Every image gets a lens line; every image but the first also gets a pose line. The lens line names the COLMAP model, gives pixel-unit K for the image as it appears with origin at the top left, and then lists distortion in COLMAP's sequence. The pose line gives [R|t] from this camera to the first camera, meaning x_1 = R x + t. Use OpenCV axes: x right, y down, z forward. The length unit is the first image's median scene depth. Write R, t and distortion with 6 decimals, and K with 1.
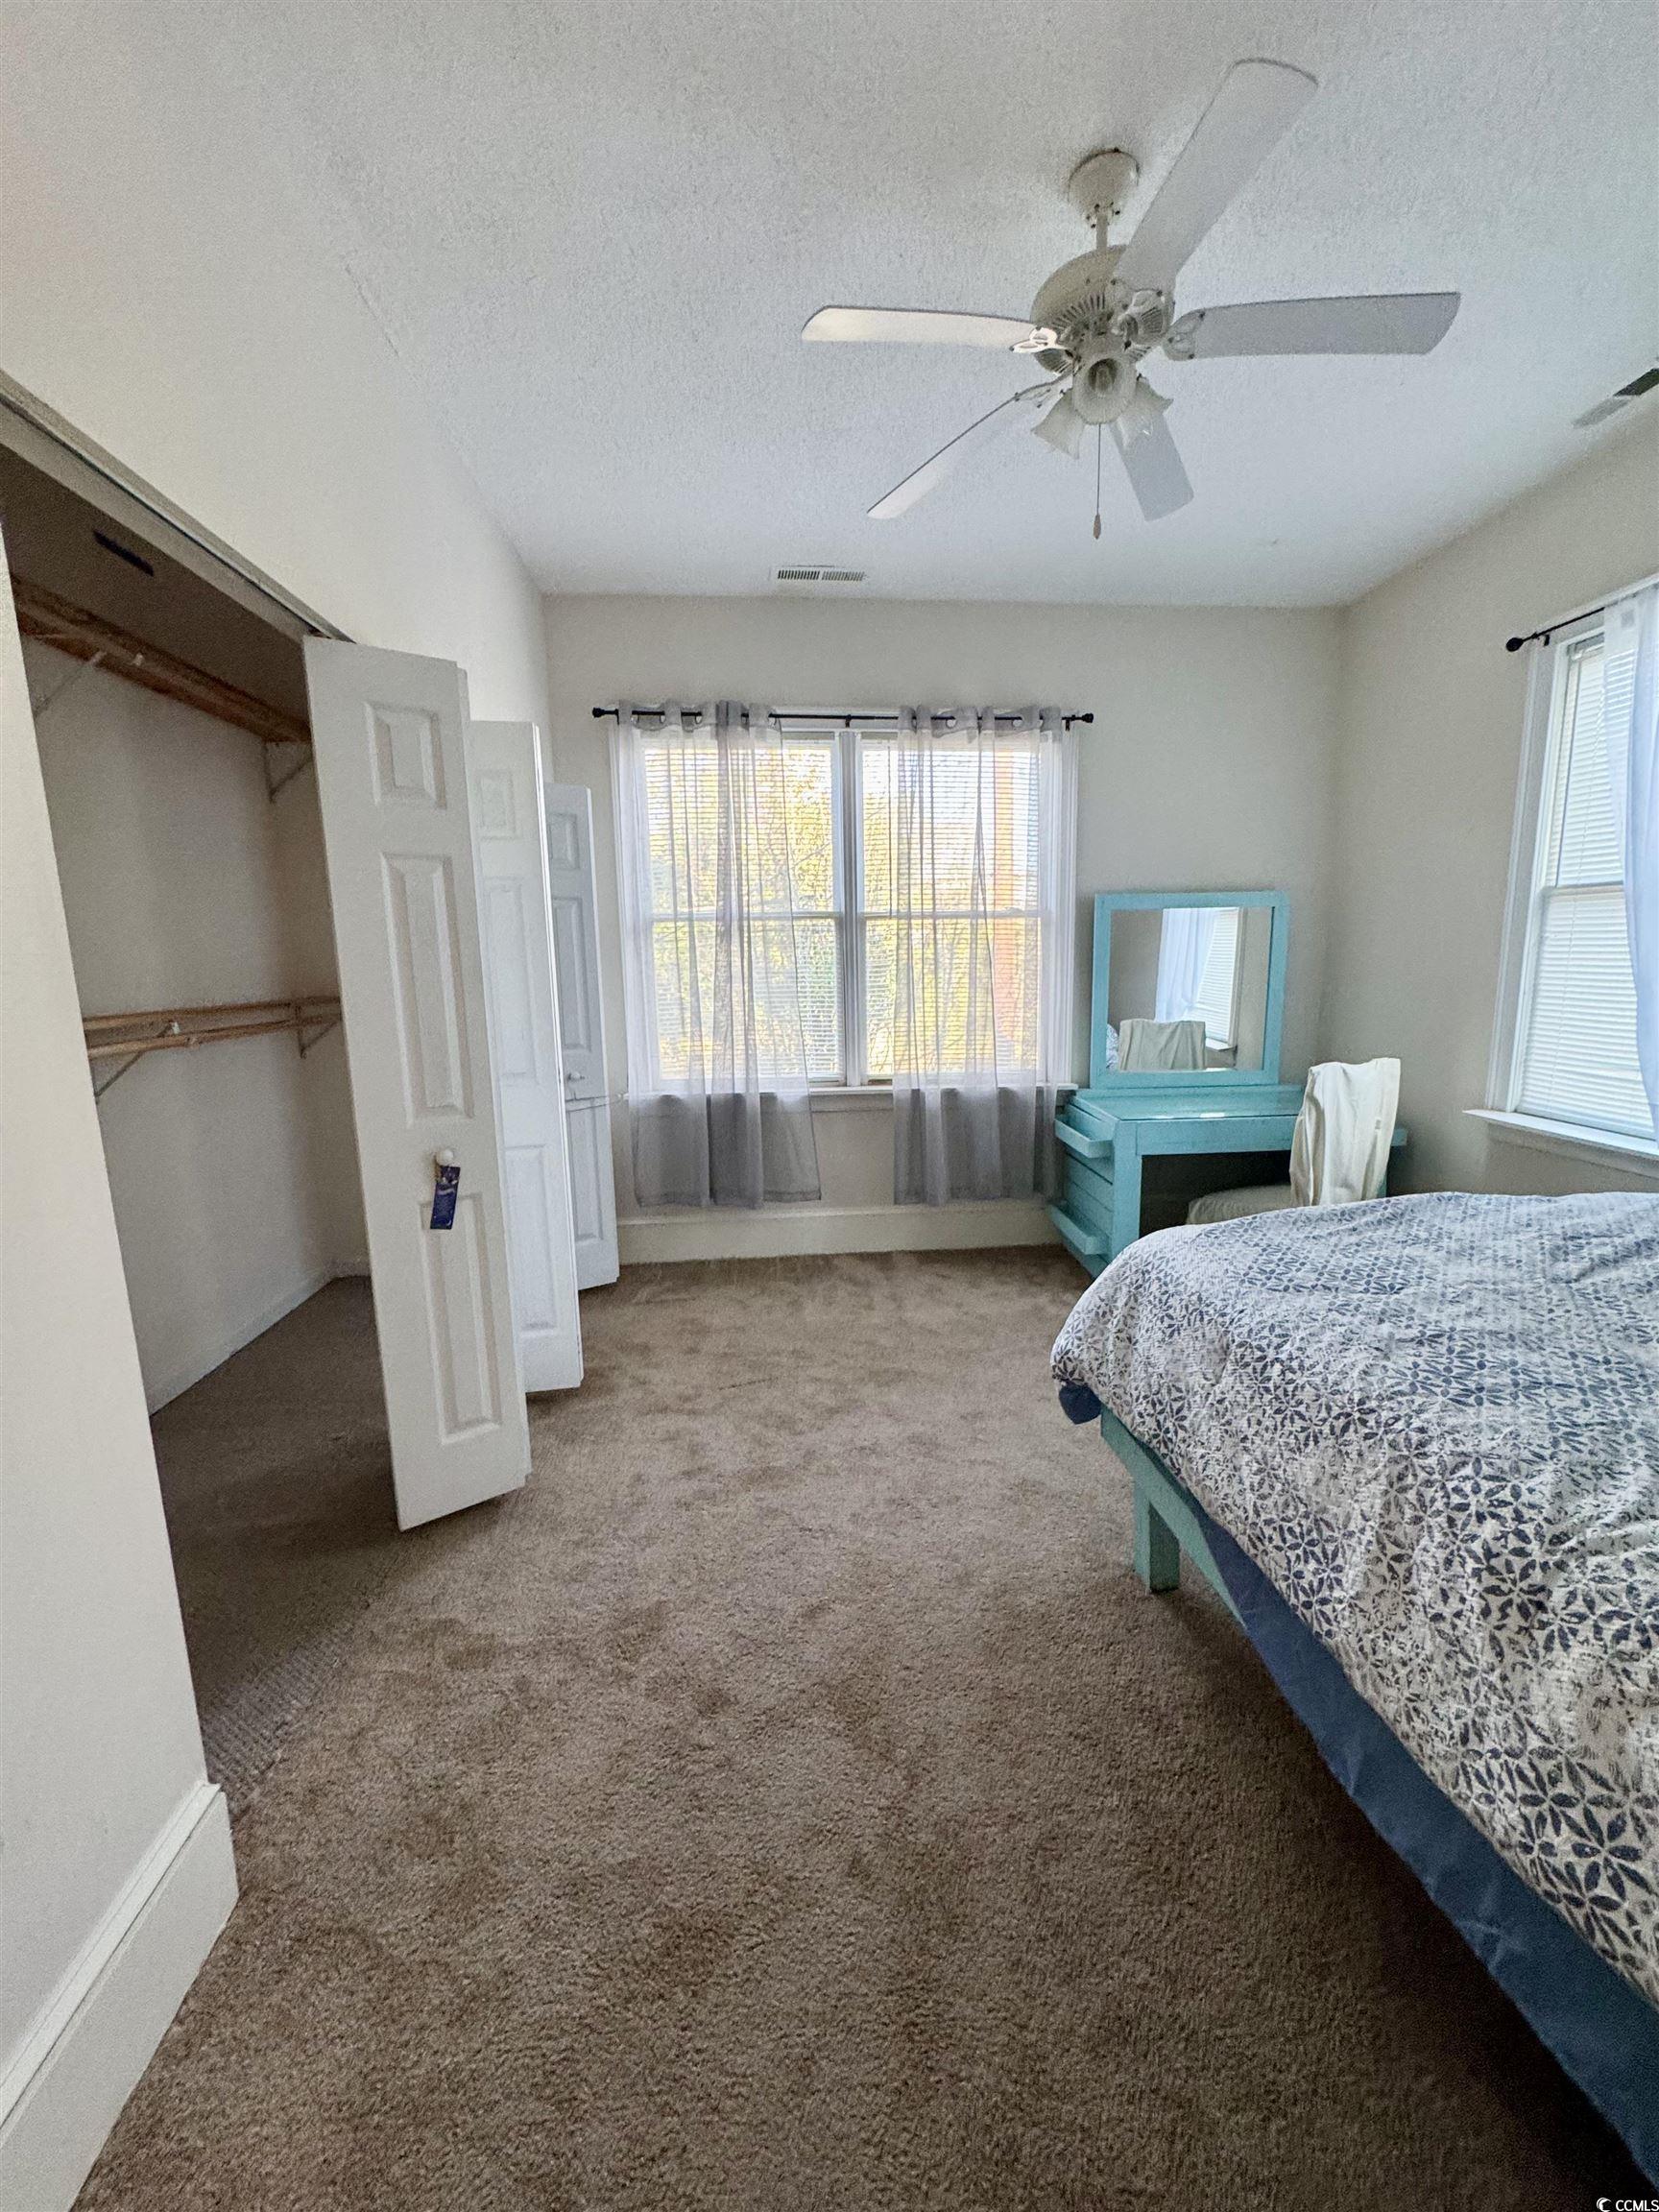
lens RADIAL K [[881.3, 0, 831.2], [0, 881.3, 1108.3], [0, 0, 1]] dist [-0.002382, 0.000564]
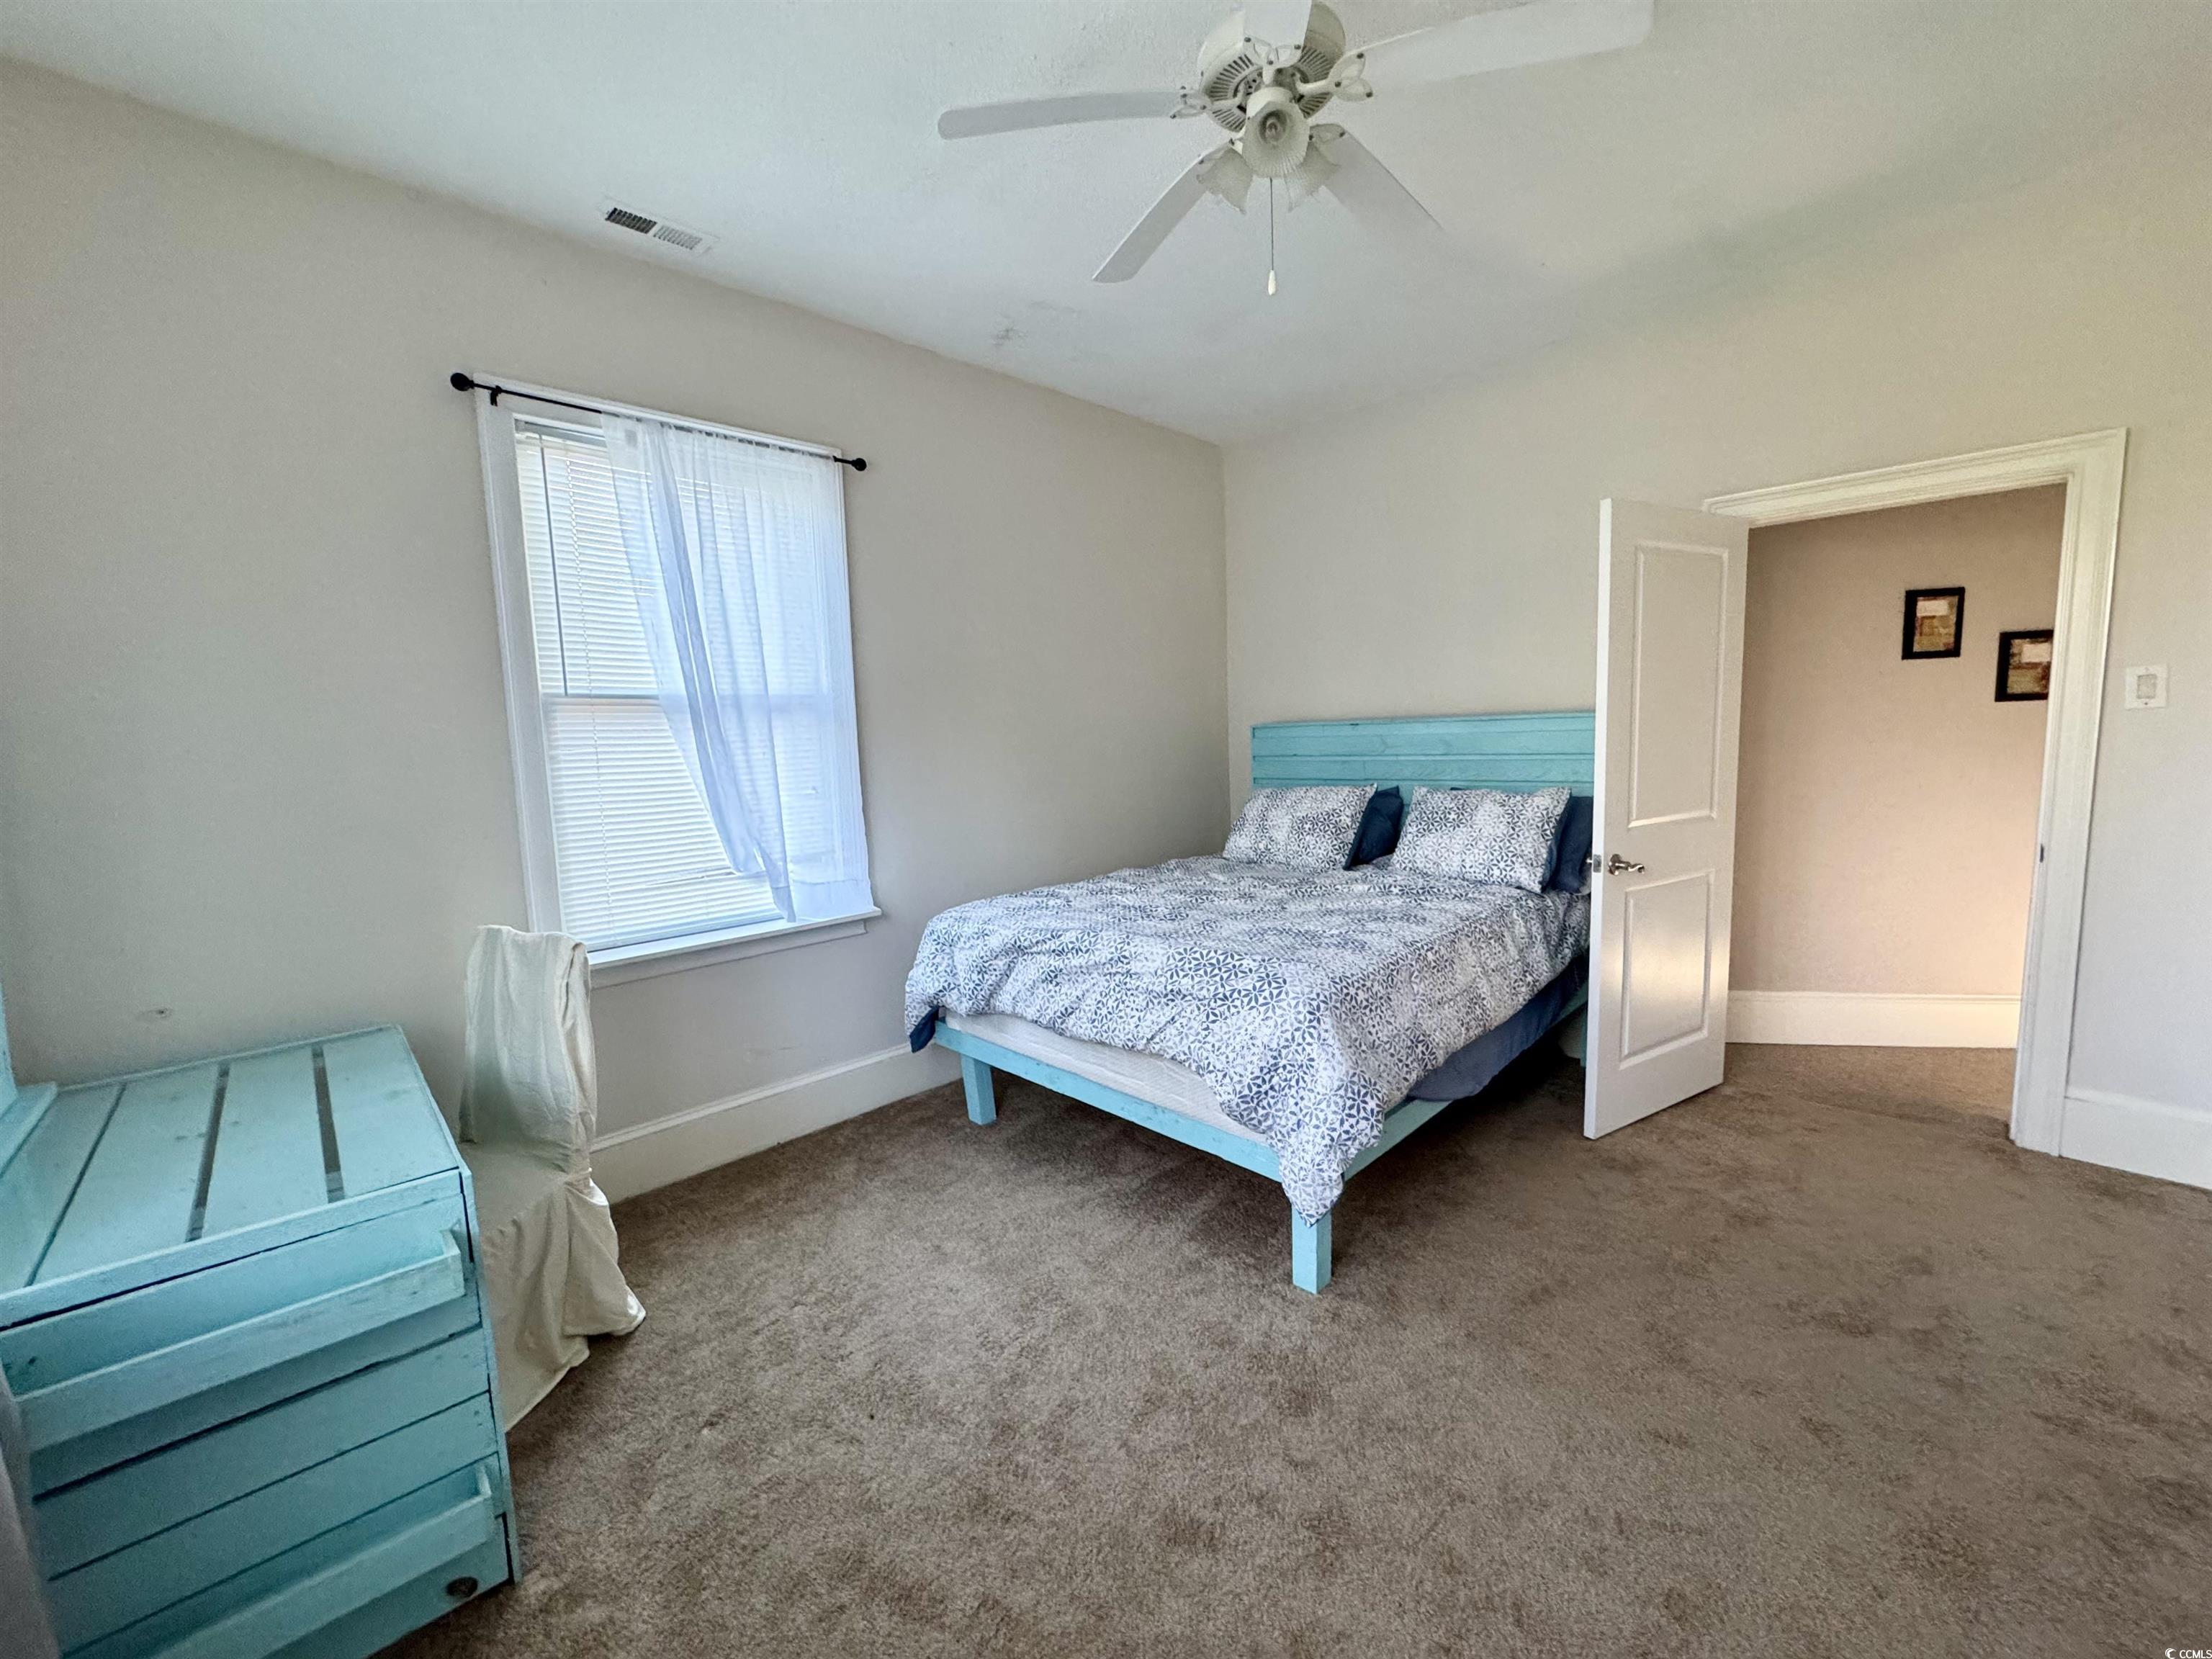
lens RADIAL K [[881.3, 0, 1105.7], [0, 881.3, 839.0], [0, 0, 1]] dist [-0.002382, 0.000564]
pose [[-0.618721, -0.046188, 0.784252, -0.242219], [0.170000, 0.966746, 0.191054, -0.207630], [-0.766997, 0.251532, -0.590294, 1.268155]]
